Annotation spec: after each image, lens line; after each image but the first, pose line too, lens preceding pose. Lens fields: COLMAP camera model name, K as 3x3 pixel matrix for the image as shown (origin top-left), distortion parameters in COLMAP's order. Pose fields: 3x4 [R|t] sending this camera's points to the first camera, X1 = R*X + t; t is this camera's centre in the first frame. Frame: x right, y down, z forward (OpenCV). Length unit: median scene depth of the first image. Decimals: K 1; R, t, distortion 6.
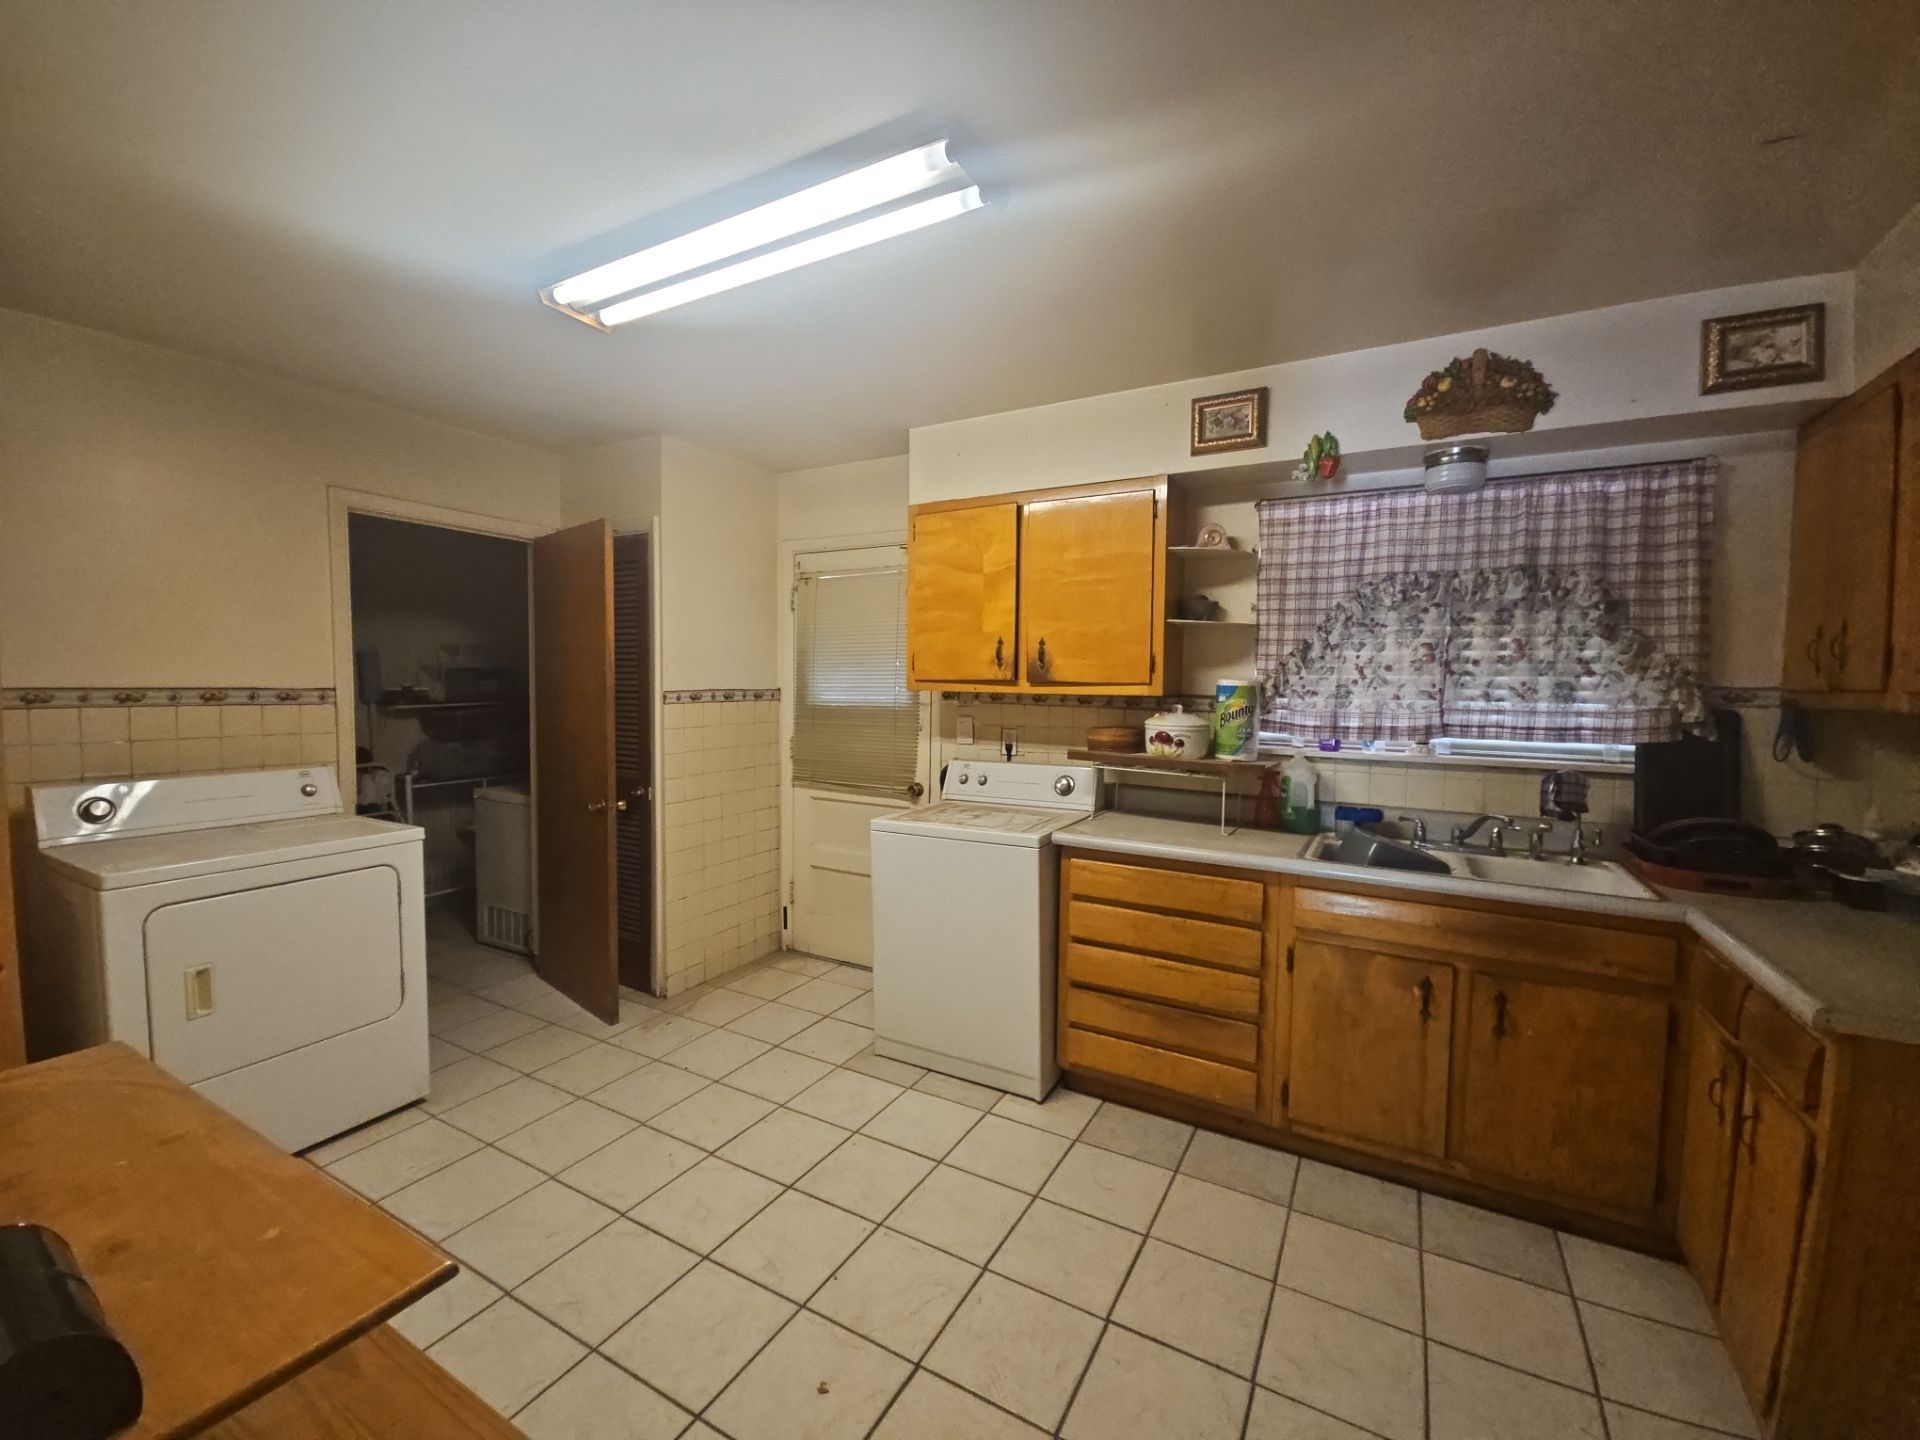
lens RADIAL K [[789.0, 0, 960.0], [0, 789.0, 720.0], [0, 0, 1]] dist [0.002916, 0.000030]
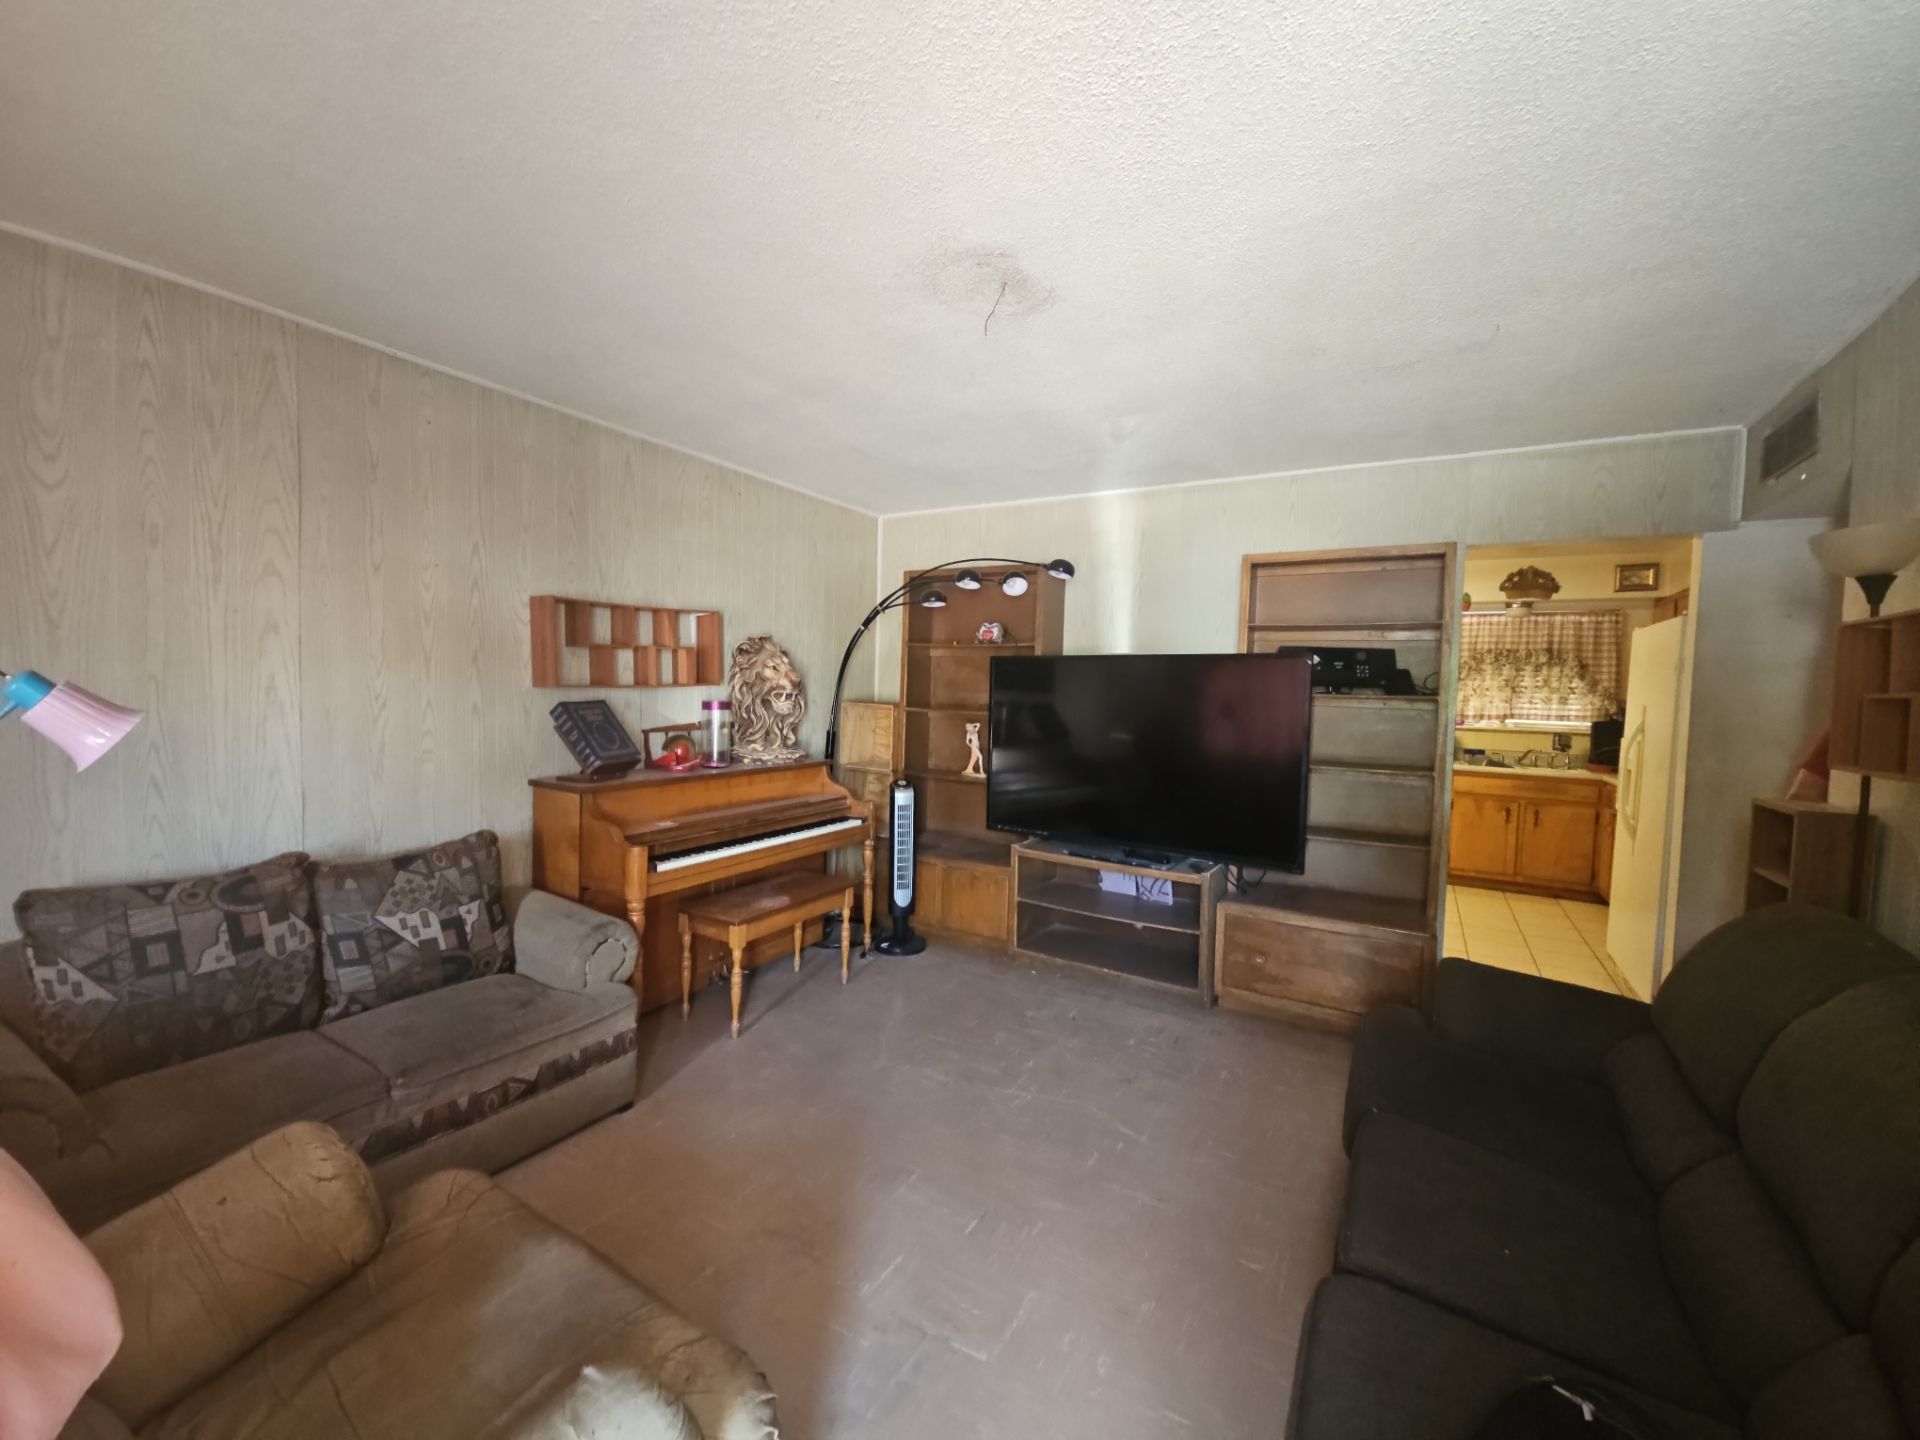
lens RADIAL K [[789.0, 0, 960.0], [0, 789.0, 720.0], [0, 0, 1]] dist [0.002916, 0.000030]
pose [[0.999764, 0.014754, -0.015968, -1.075731], [-0.014786, 0.999889, -0.001895, 0.057149], [0.015938, 0.002131, 0.999871, -1.495648]]
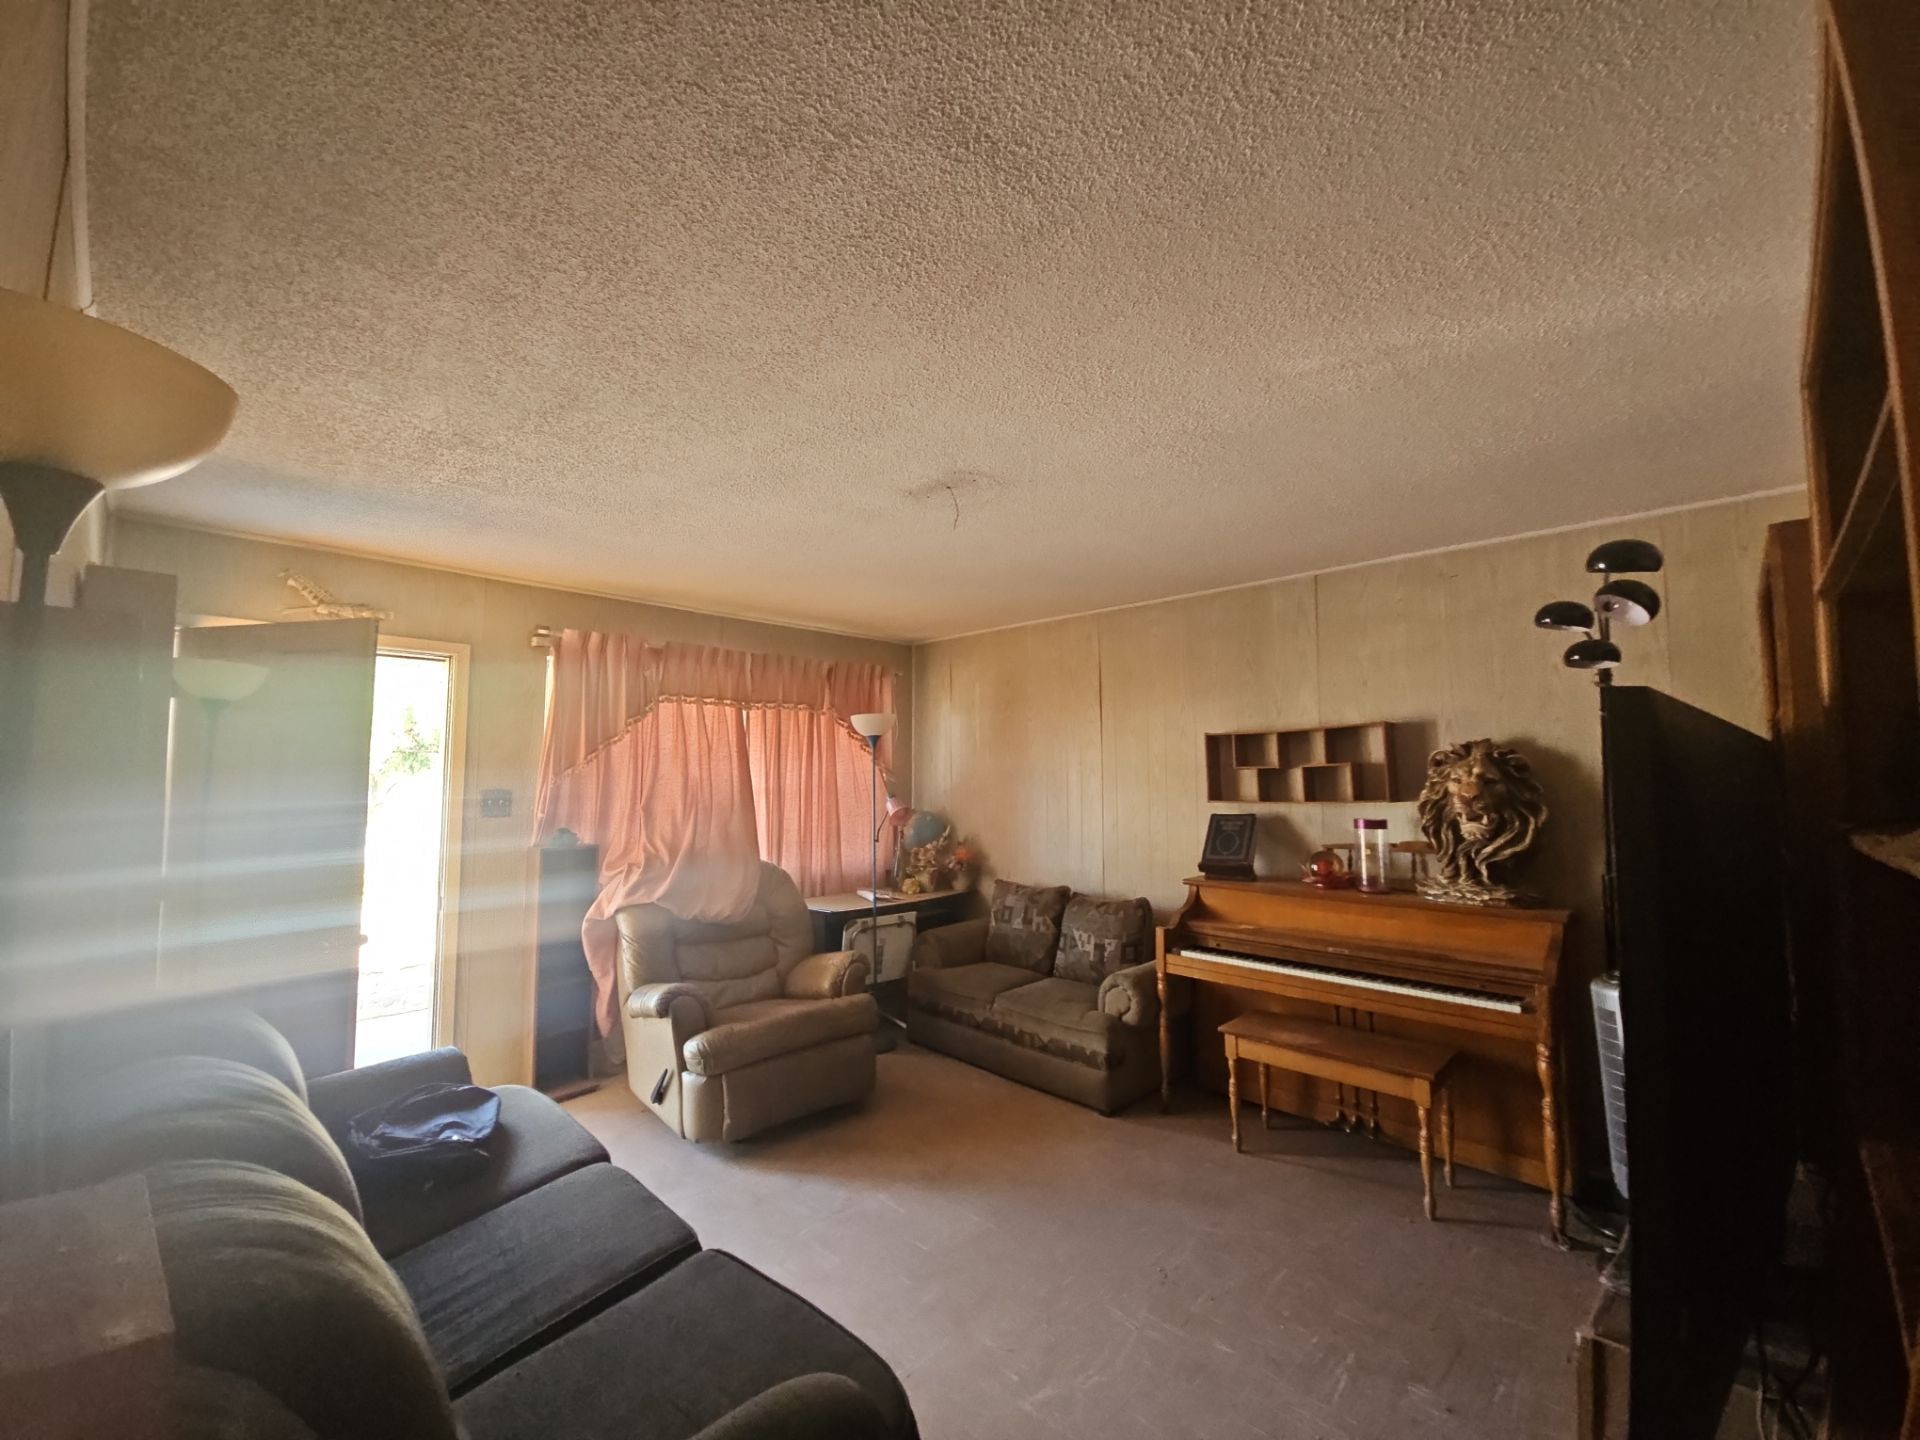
lens RADIAL K [[789.0, 0, 960.0], [0, 789.0, 720.0], [0, 0, 1]] dist [0.002916, 0.000030]
pose [[-0.260326, -0.086944, -0.961598, 2.064884], [-0.050125, 0.995811, -0.076468, -0.134674], [0.964219, 0.028294, -0.263594, 1.964271]]
